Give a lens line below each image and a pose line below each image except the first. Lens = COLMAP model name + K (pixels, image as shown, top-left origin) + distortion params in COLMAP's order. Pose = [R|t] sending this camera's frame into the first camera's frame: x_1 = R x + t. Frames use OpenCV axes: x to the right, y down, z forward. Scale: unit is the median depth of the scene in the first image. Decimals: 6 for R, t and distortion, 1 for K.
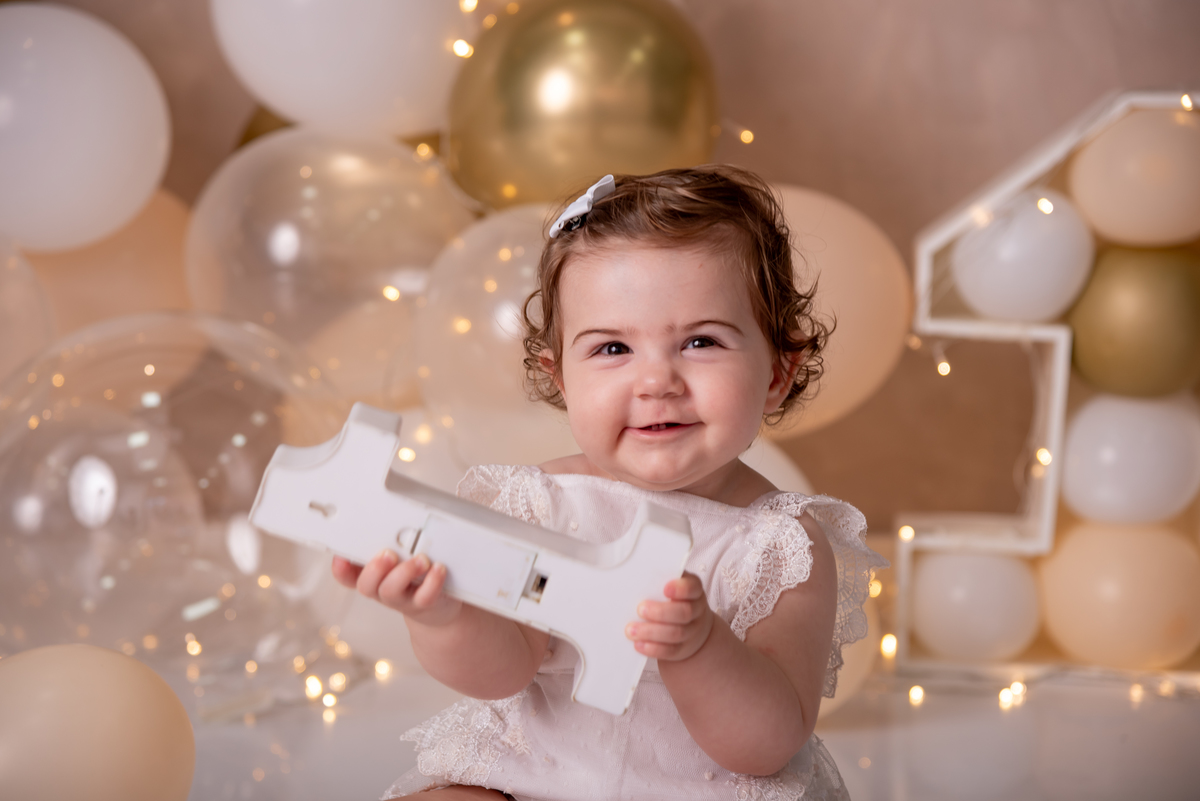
lens RADIAL K [[3107.9, 0, 603.7], [0, 3107.9, 394.2], [0, 0, 1]] dist [0.848145, 0.000000]
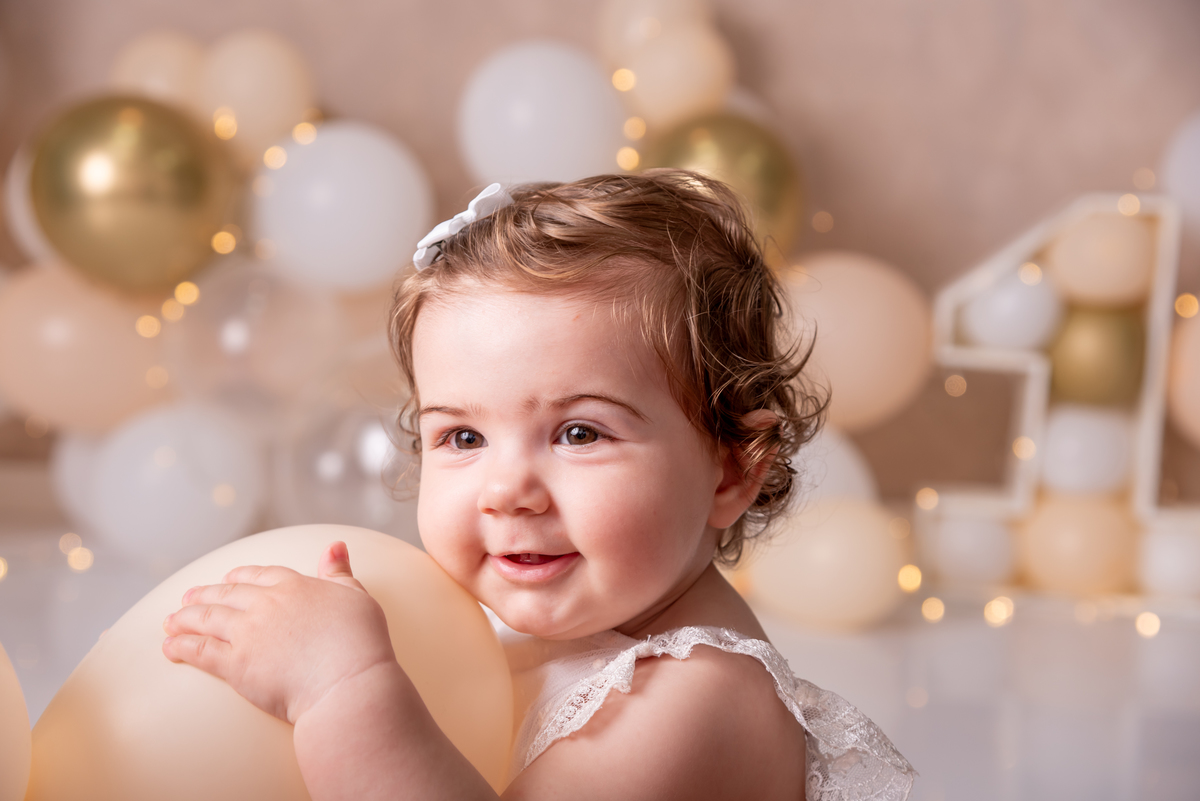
lens RADIAL K [[2099.6, 0, 594.6], [0, 2099.6, 410.7], [0, 0, 1]] dist [0.320556, 0.000000]
pose [[0.997746, 0.027299, -0.061307, 0.050130], [-0.026785, 0.999599, 0.009201, -0.019291], [0.061533, -0.007538, 0.998077, 0.415883]]
